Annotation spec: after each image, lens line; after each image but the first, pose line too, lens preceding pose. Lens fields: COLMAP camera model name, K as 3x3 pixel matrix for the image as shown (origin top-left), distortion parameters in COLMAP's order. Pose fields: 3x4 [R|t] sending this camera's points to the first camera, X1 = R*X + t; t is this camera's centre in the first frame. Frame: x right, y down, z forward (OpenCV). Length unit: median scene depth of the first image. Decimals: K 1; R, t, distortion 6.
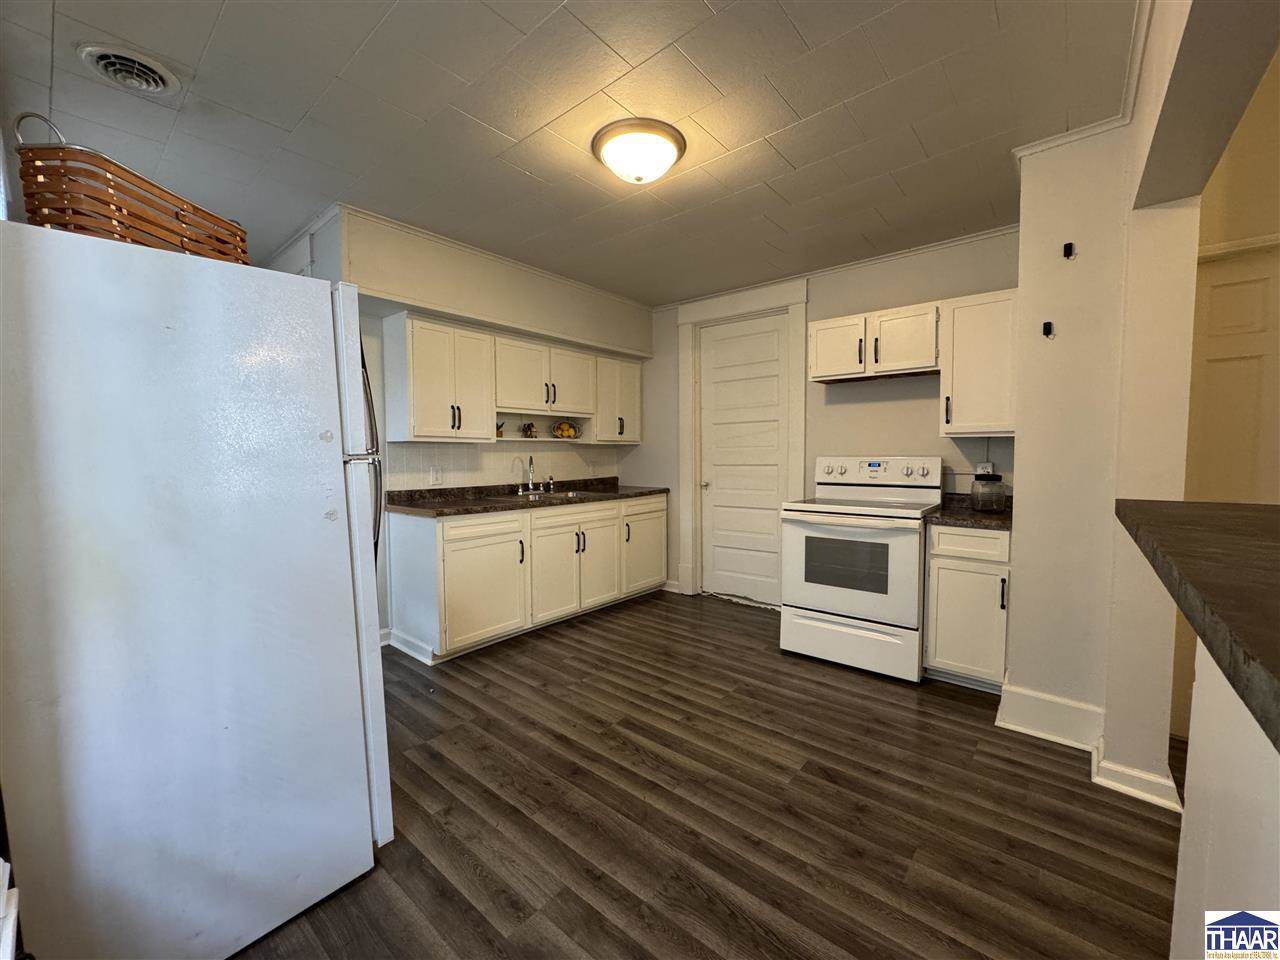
lens RADIAL K [[511.1, 0, 639.6], [0, 511.1, 478.6], [0, 0, 1]] dist [-0.002125, -0.000093]
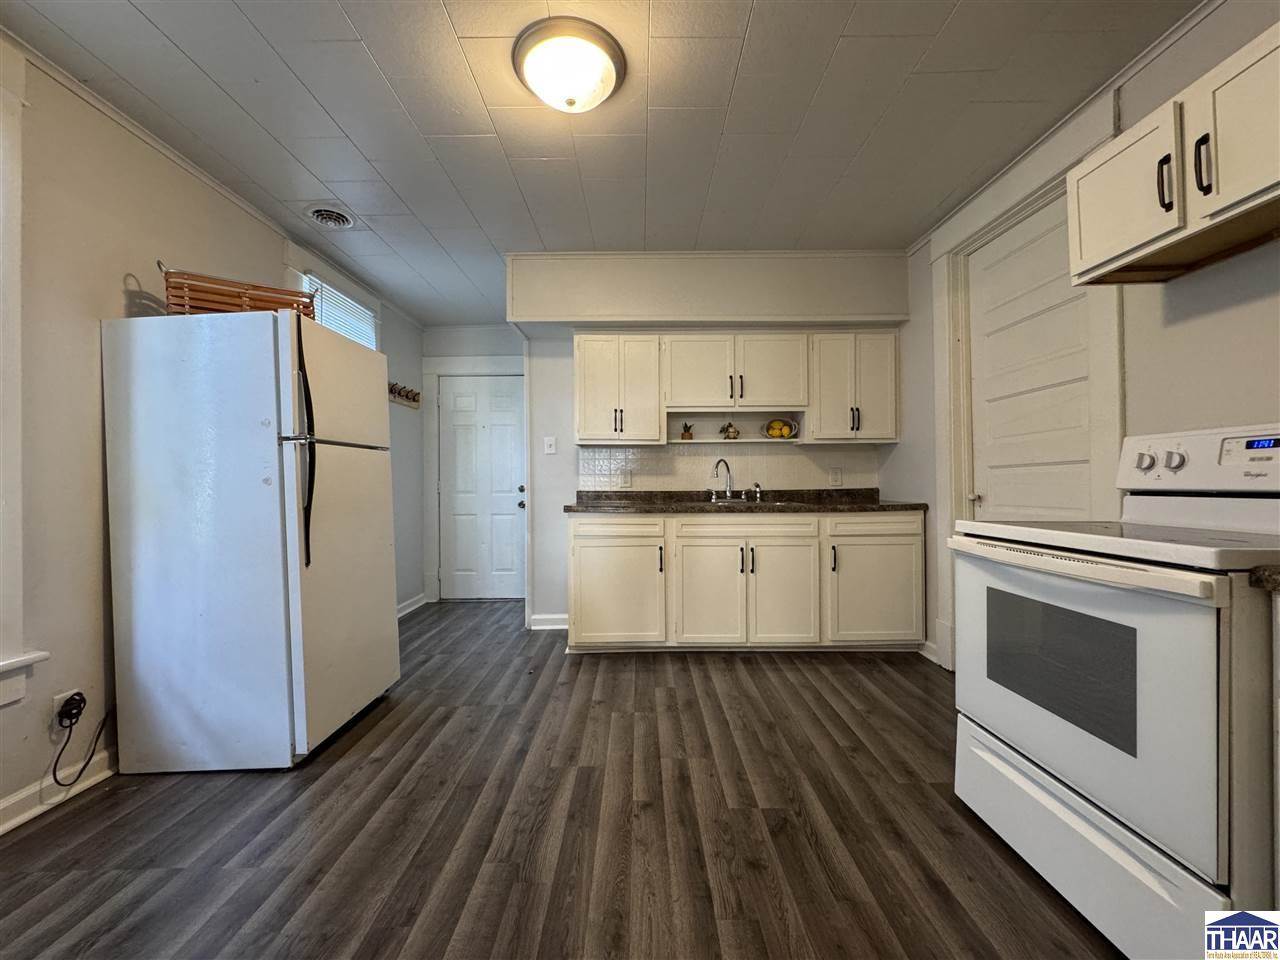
lens RADIAL K [[512.3, 0, 640.0], [0, 512.3, 480.0], [0, 0, 1]] dist [-0.001680, -0.000438]
pose [[0.646210, -0.002769, -0.763154, 0.500575], [-0.036024, 0.998768, -0.034128, 0.037132], [0.762309, 0.049545, 0.645315, 0.411338]]
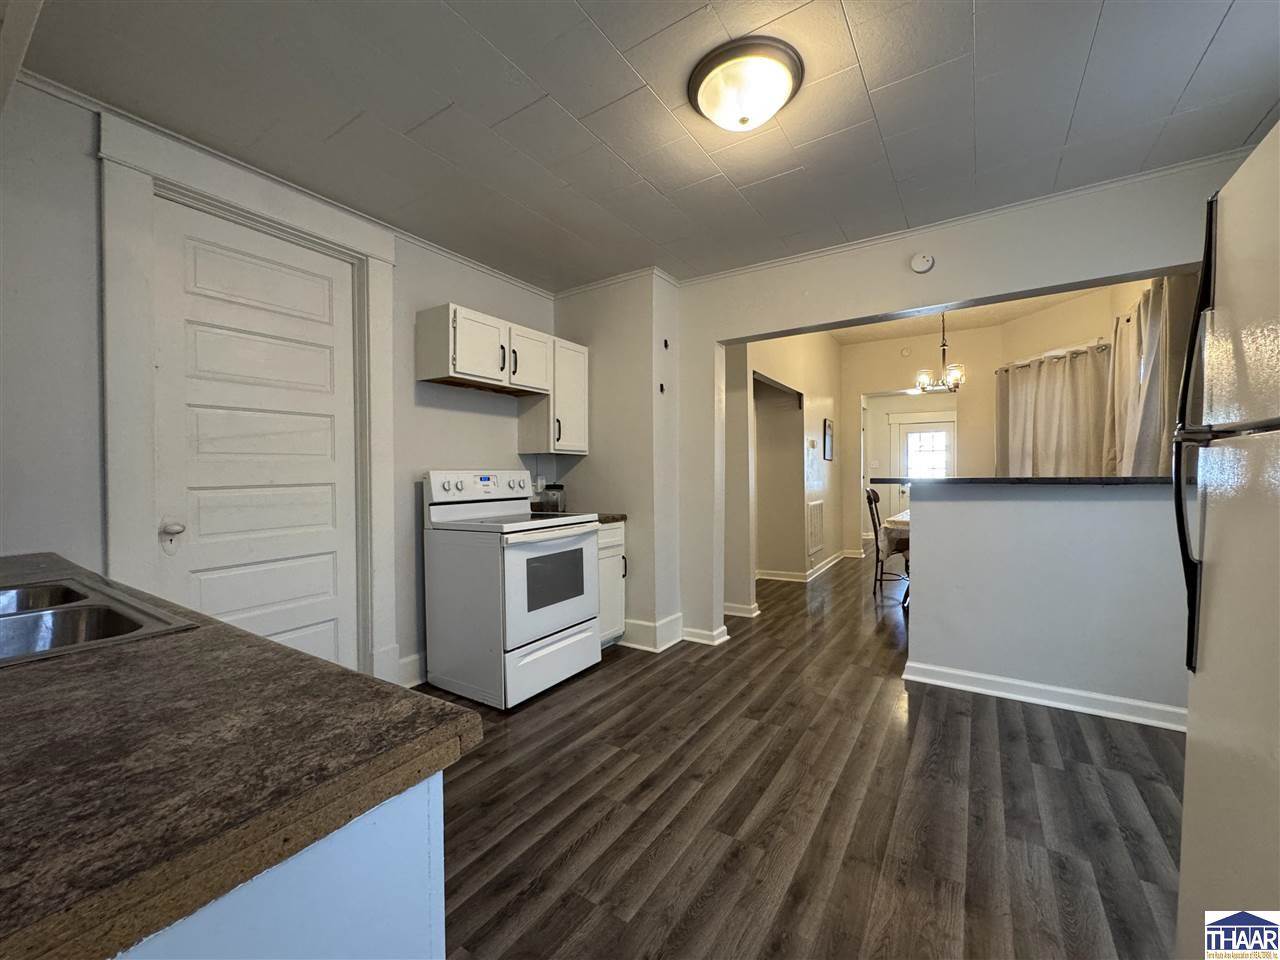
lens RADIAL K [[511.1, 0, 639.6], [0, 511.1, 478.6], [0, 0, 1]] dist [-0.002125, -0.000093]
pose [[-0.115419, 0.001398, 0.993316, -0.569051], [0.061383, 0.998098, 0.005728, -0.017044], [-0.991418, 0.061634, -0.115285, 0.921524]]
